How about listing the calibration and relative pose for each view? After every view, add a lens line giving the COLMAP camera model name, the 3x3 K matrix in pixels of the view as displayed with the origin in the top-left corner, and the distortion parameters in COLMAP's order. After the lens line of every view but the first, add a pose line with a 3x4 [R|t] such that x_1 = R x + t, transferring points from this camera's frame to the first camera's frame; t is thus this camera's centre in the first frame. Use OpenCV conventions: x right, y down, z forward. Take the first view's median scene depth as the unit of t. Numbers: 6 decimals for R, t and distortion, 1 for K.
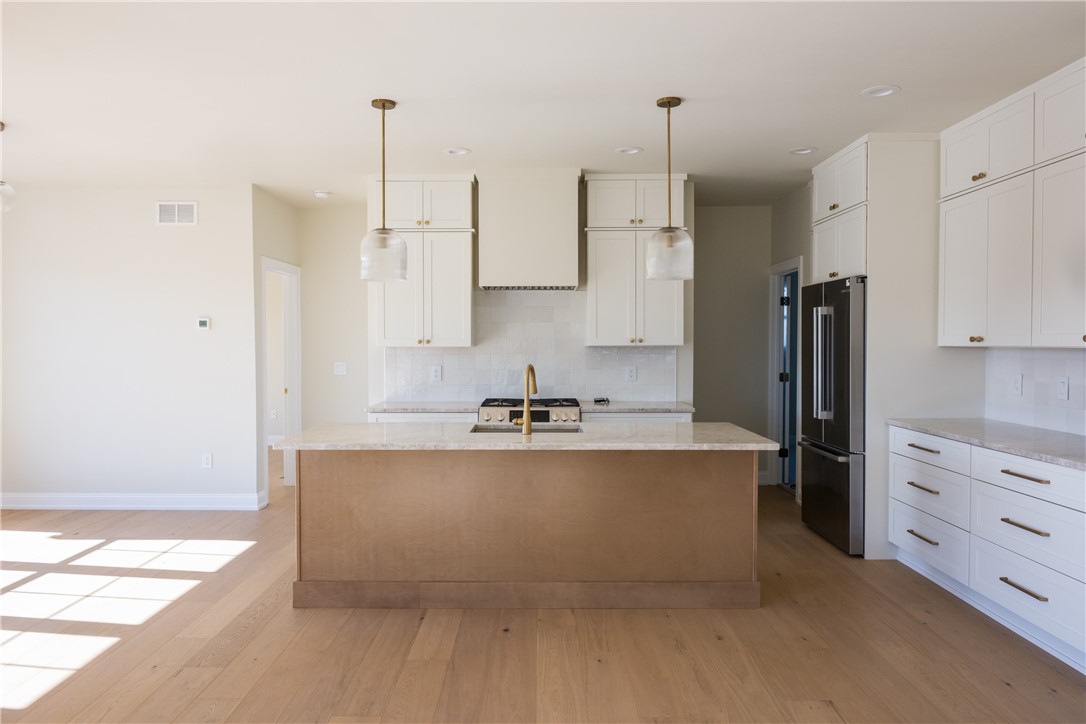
lens RADIAL K [[738.3, 0, 543.0], [0, 738.3, 362.0], [0, 0, 1]] dist [0.004531, -0.000456]
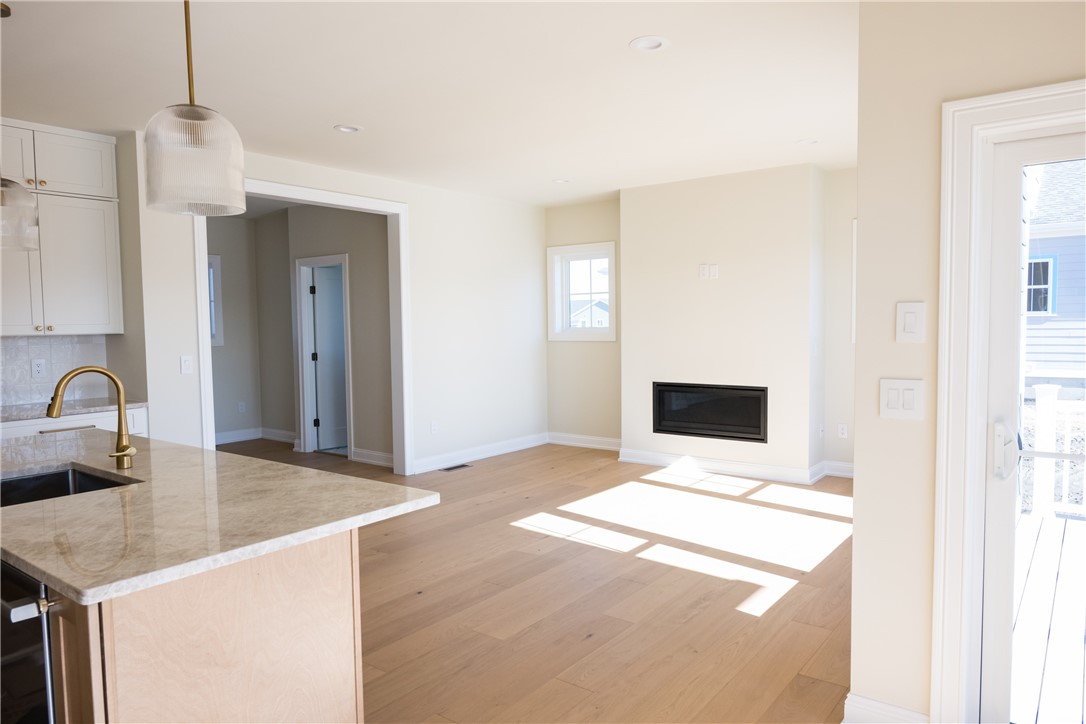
lens RADIAL K [[738.3, 0, 543.0], [0, 738.3, 362.0], [0, 0, 1]] dist [0.004531, -0.000456]
pose [[-0.794416, -0.023919, 0.606903, -0.610365], [0.024226, 0.997181, 0.071011, -0.031581], [-0.606891, 0.071115, -0.791597, 1.077273]]
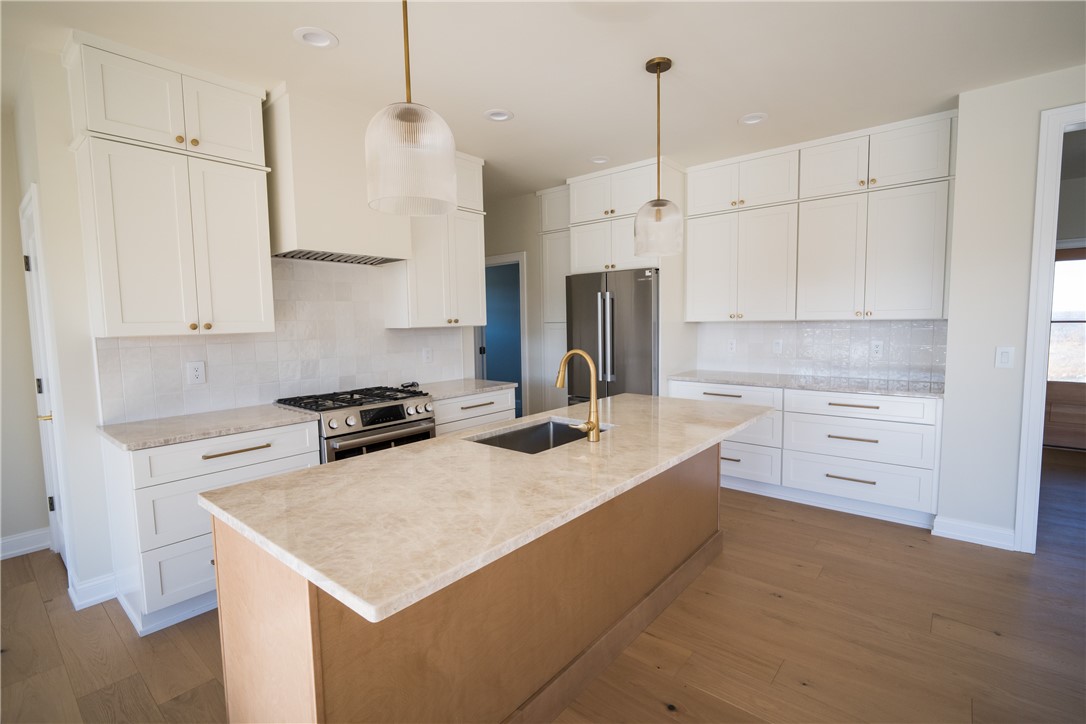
lens RADIAL K [[494.9, 0, 543.0], [0, 494.9, 362.0], [0, 0, 1]] dist [-0.002350, -0.000711]
pose [[0.648635, -0.073556, 0.757537, -0.368379], [0.036509, 0.997180, 0.065564, -0.016736], [-0.760224, -0.014871, 0.649491, 0.591327]]
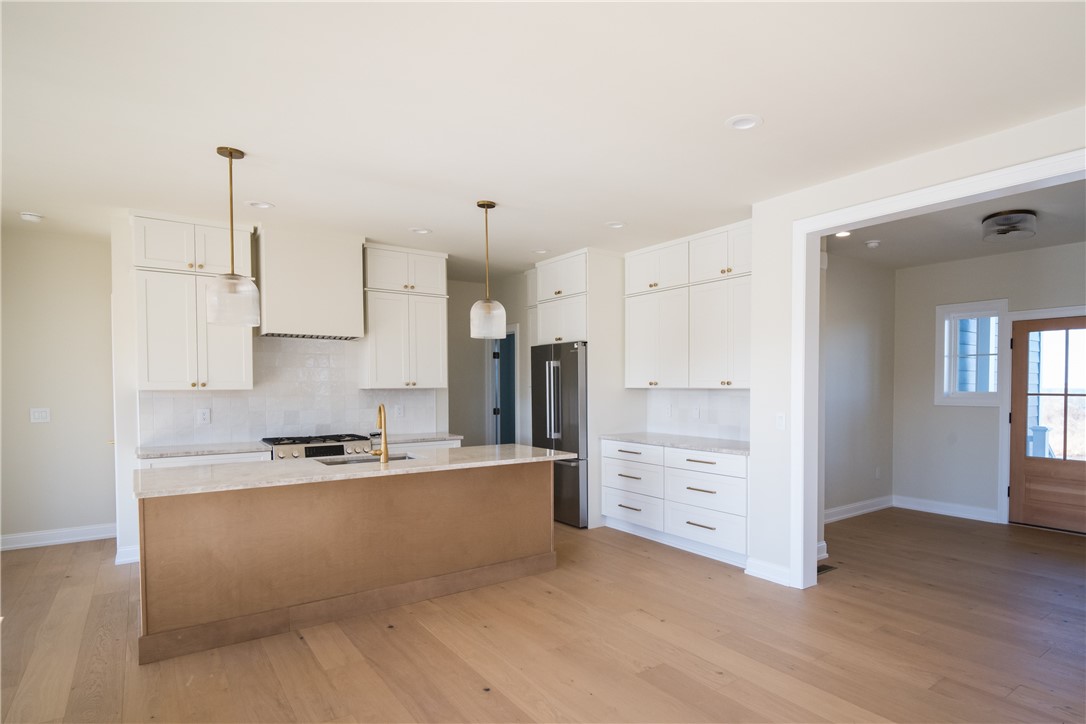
lens RADIAL K [[587.1, 0, 621.9], [0, 587.1, 404.5], [0, 0, 1]] dist [0.001537, -0.001461]
pose [[0.779406, -0.019777, 0.626207, -0.262200], [0.016734, 0.999802, 0.010748, 0.000537], [-0.626295, 0.002102, 0.779583, 0.020032]]
